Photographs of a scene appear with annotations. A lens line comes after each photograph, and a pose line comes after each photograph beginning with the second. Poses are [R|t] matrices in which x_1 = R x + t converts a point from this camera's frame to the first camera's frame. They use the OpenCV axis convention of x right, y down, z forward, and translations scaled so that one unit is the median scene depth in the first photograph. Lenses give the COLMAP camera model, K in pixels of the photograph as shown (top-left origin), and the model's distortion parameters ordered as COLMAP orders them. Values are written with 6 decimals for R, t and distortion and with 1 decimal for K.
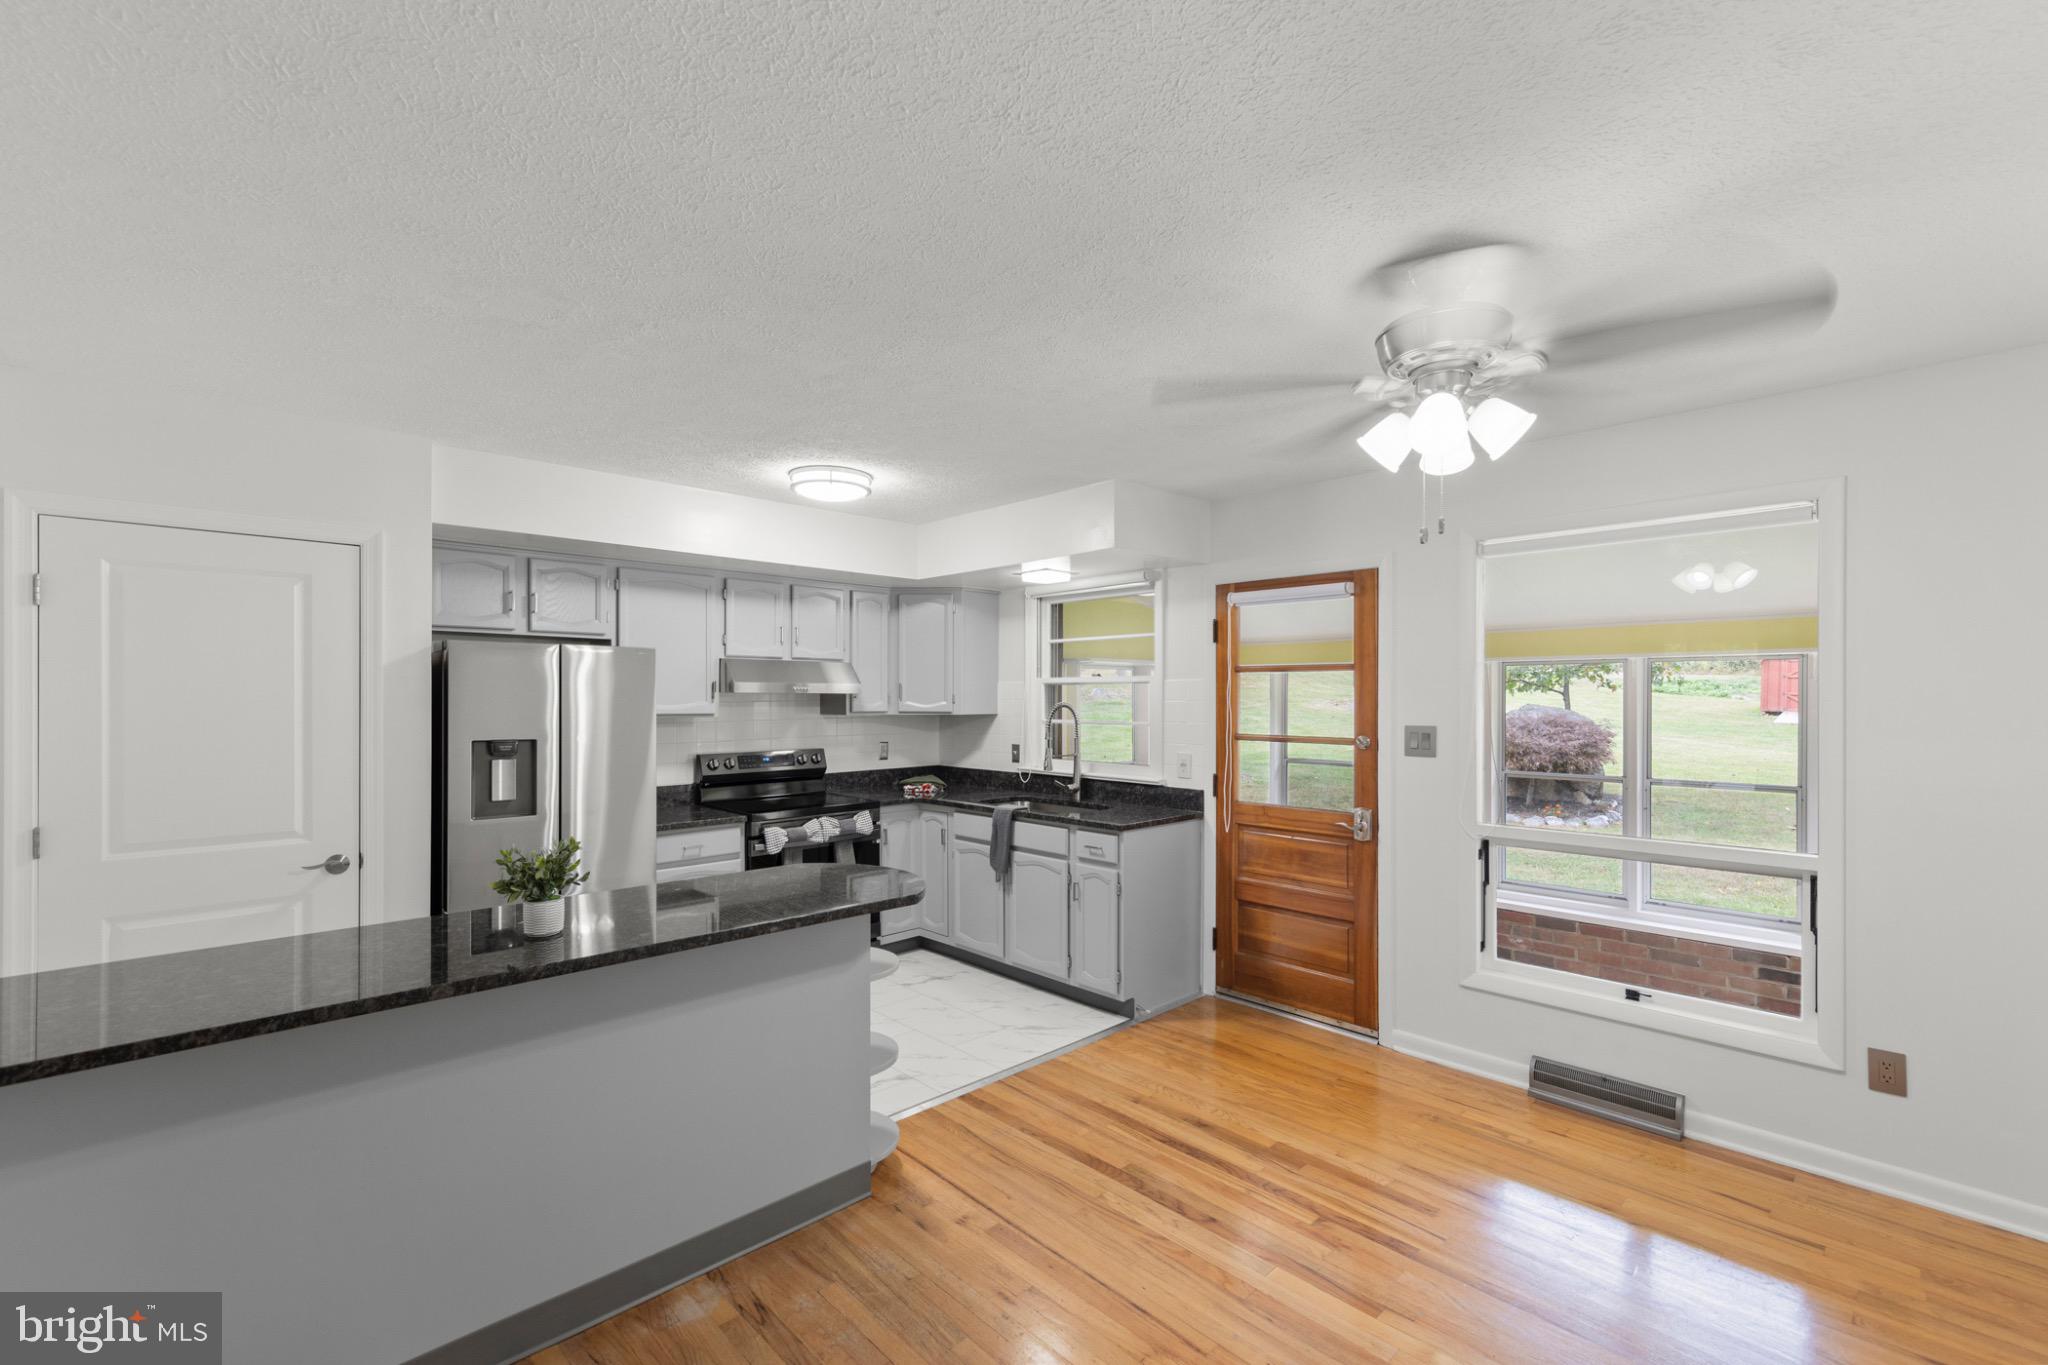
lens RADIAL K [[883.0, 0, 992.4], [0, 883.0, 700.5], [0, 0, 1]] dist [0.008201, -0.000025]
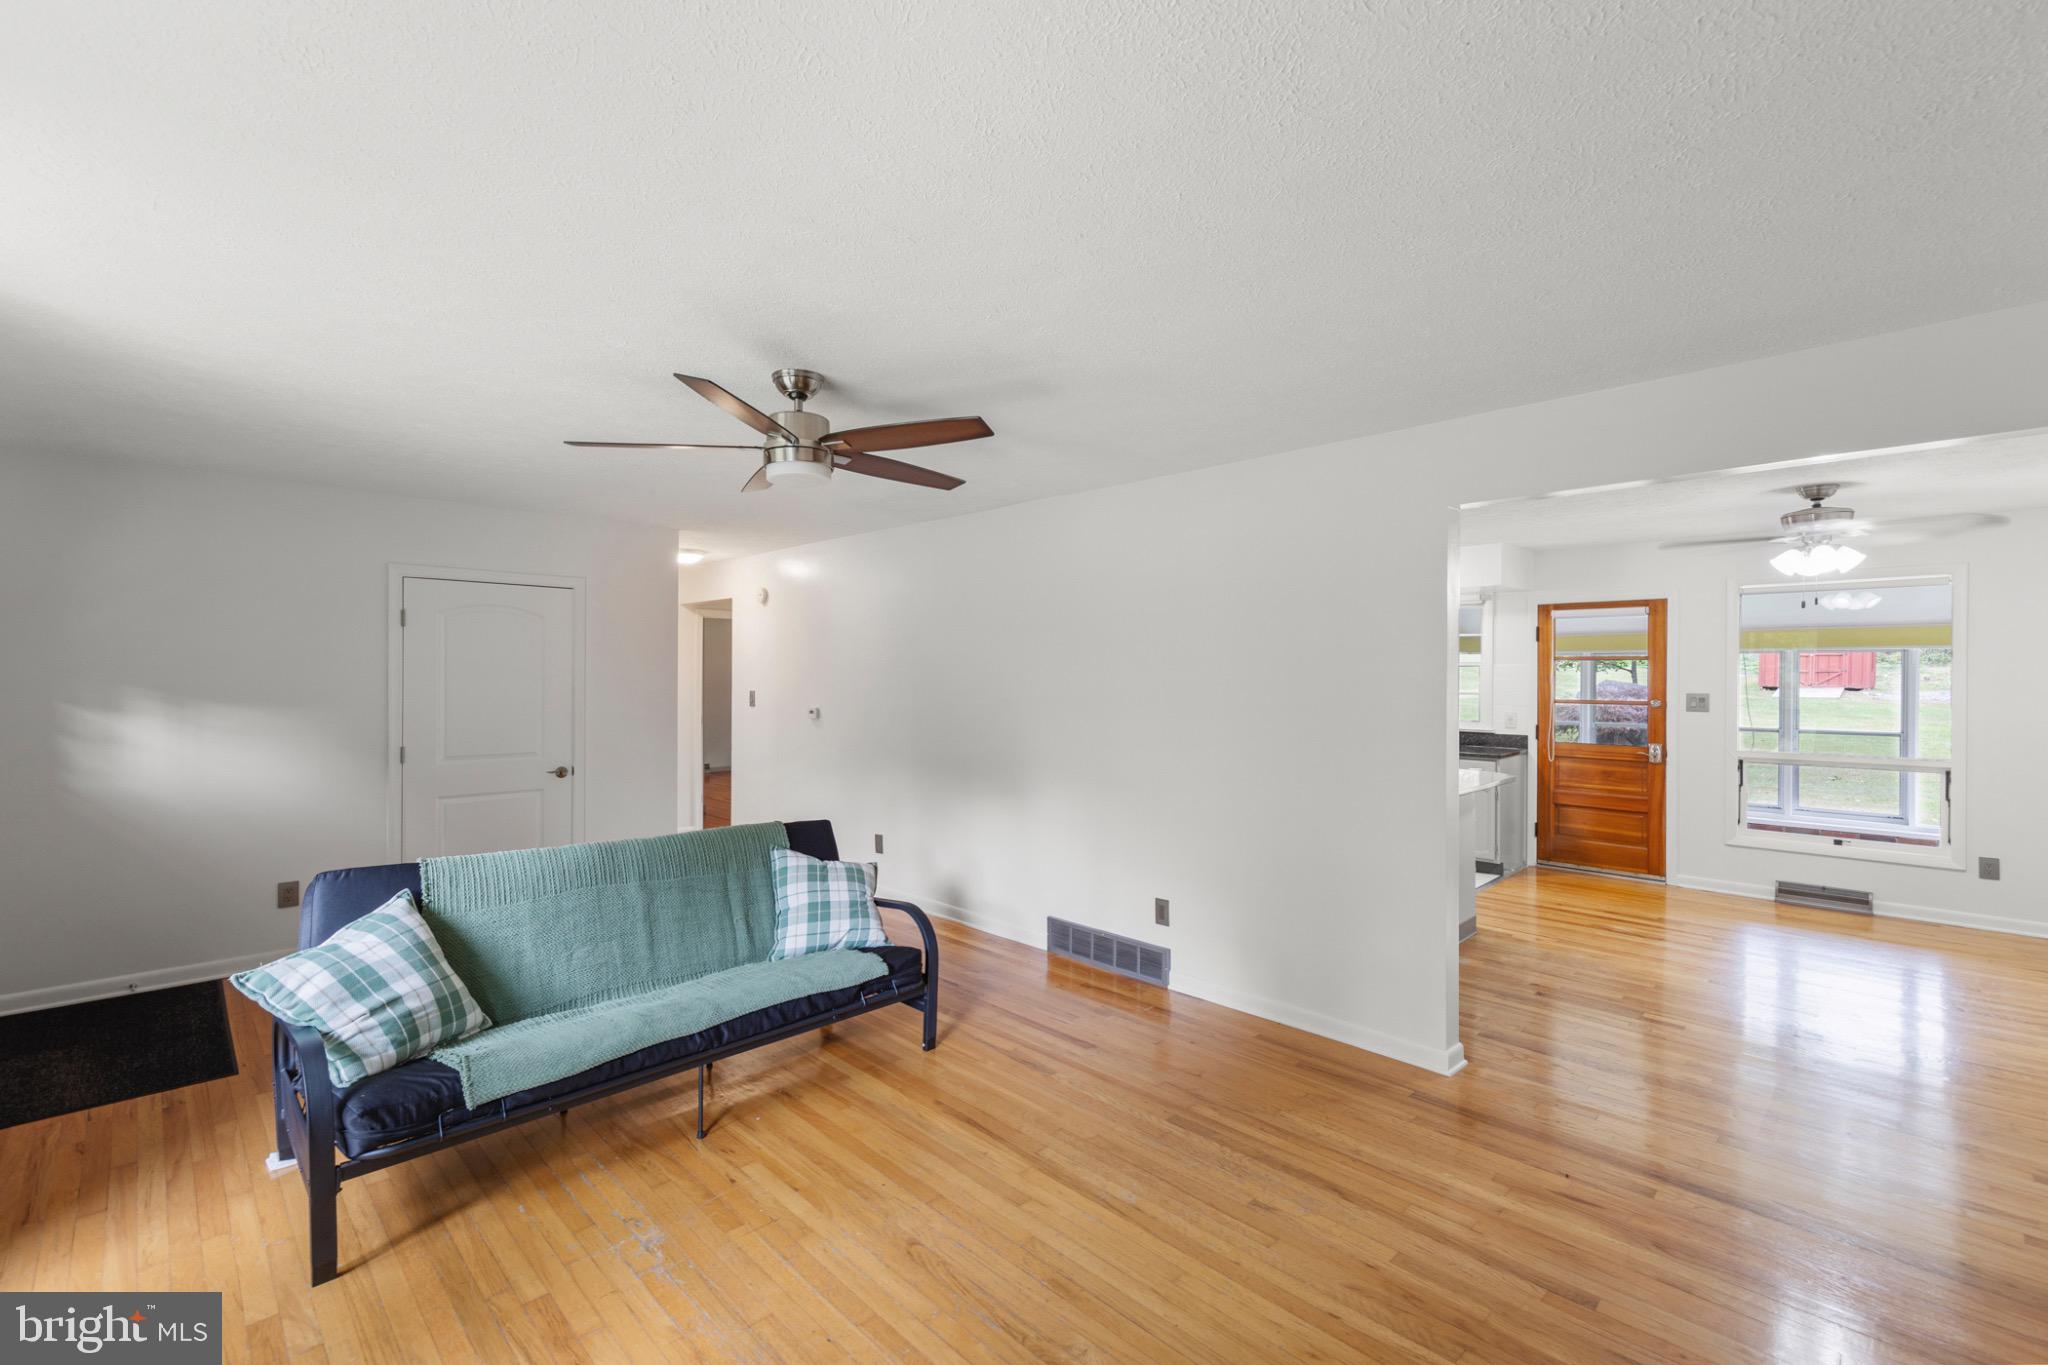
lens RADIAL K [[883.0, 0, 1000.1], [0, 883.0, 679.5], [0, 0, 1]] dist [0.008201, -0.000025]
pose [[0.999691, 0.001731, 0.024806, -0.758990], [-0.001852, 0.999987, 0.004831, -0.003273], [-0.024797, -0.004875, 0.999681, -0.563855]]
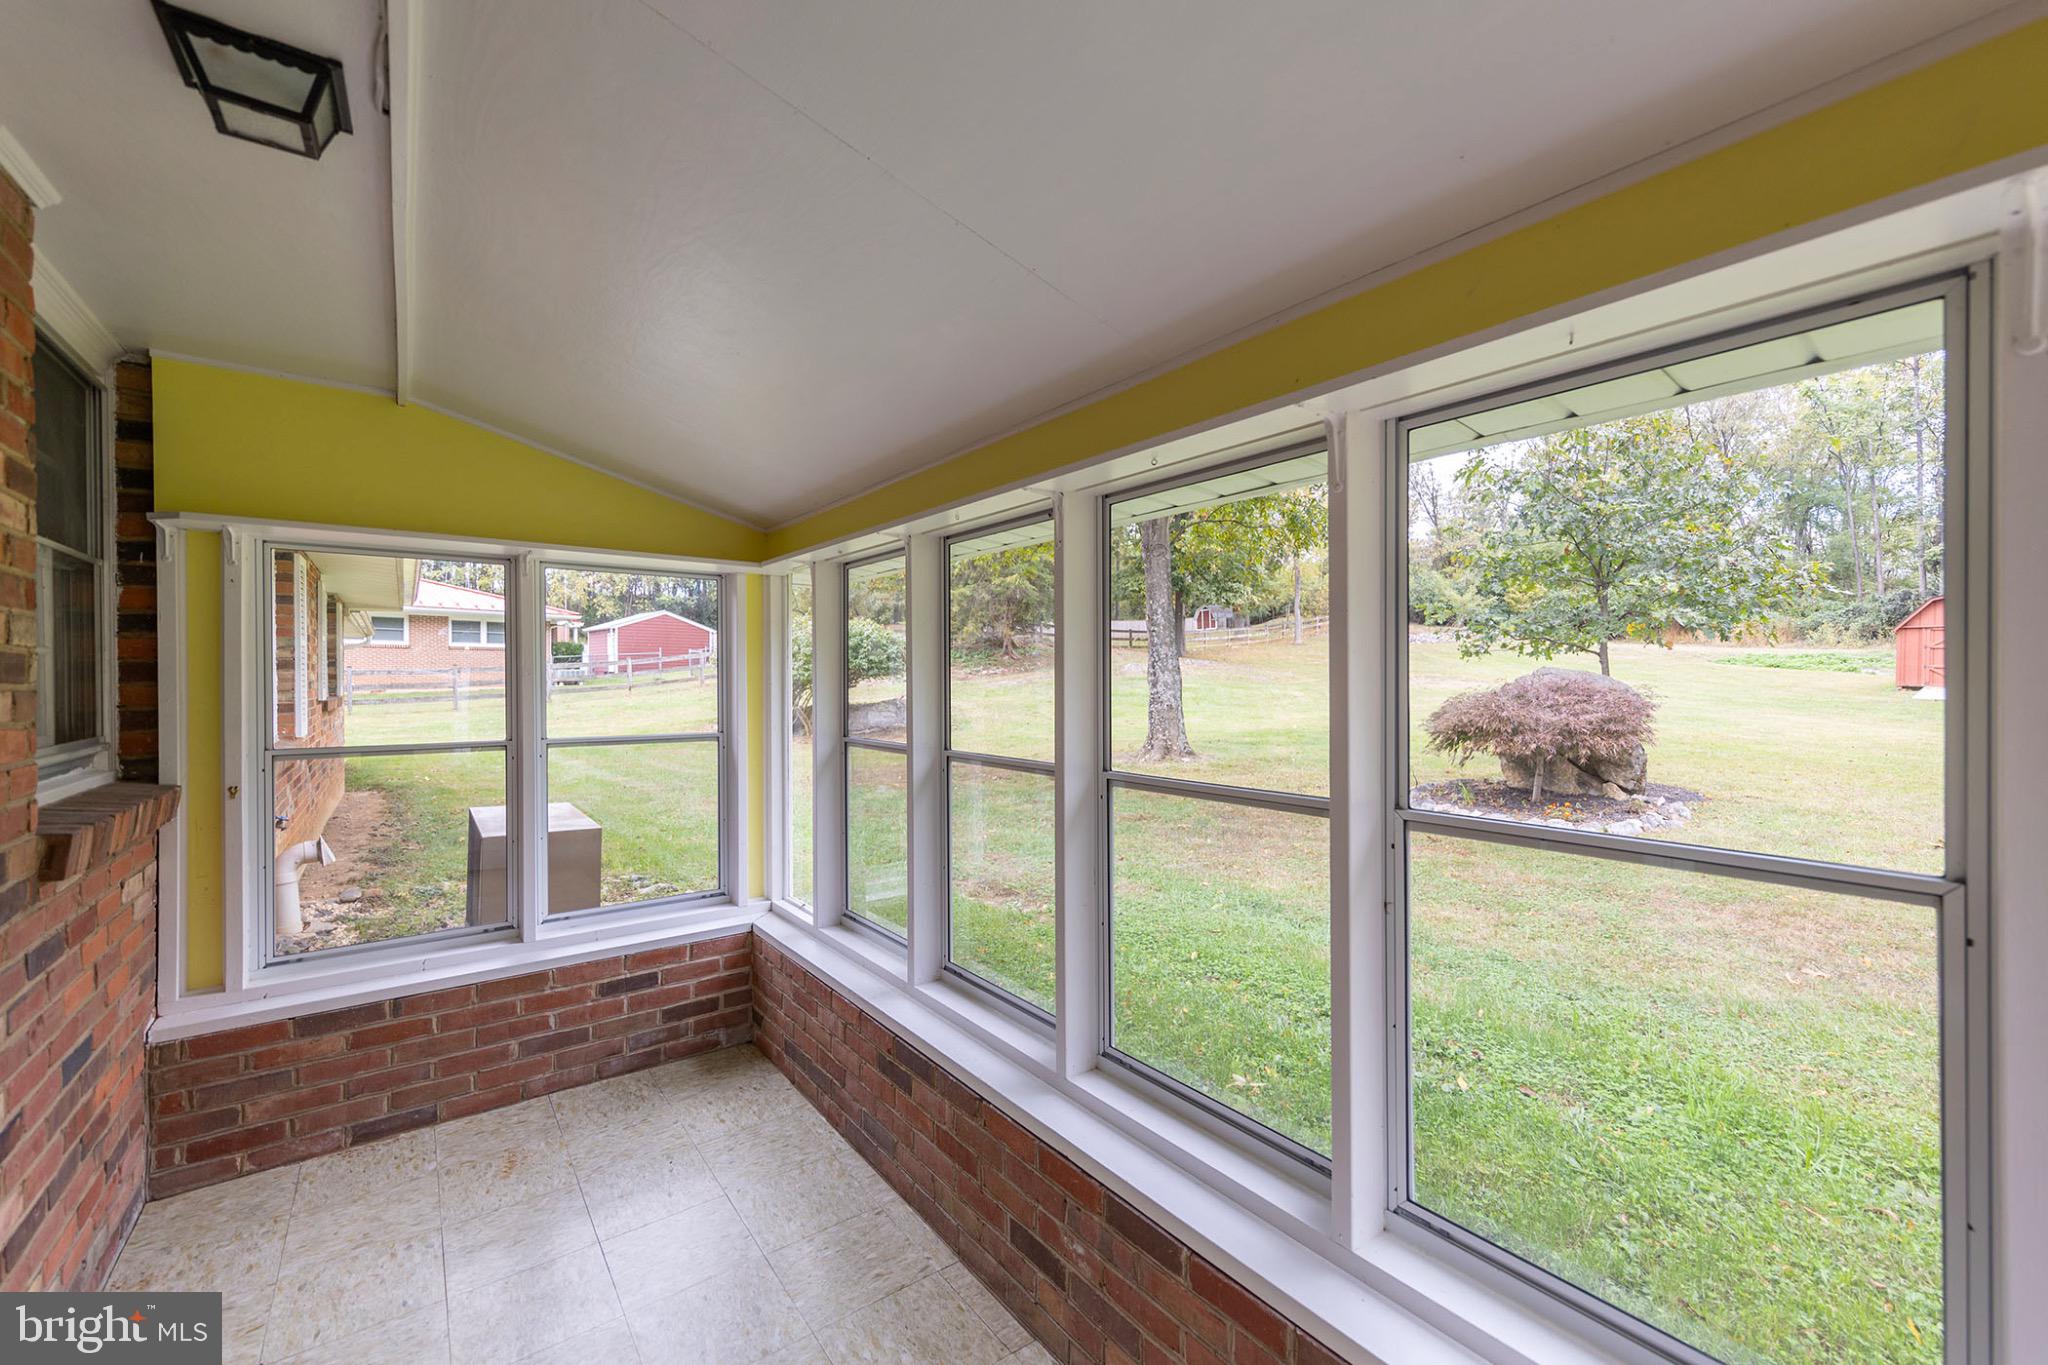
lens RADIAL K [[810.0, 0, 1022.9], [0, 810.0, 675.0], [0, 0, 1]] dist [0.014422, -0.000439]
pose [[0.994533, 0.000390, -0.104425, 0.668809], [-0.000849, 0.999990, -0.004348, 0.042701], [0.104422, 0.004413, 0.994523, 0.736044]]
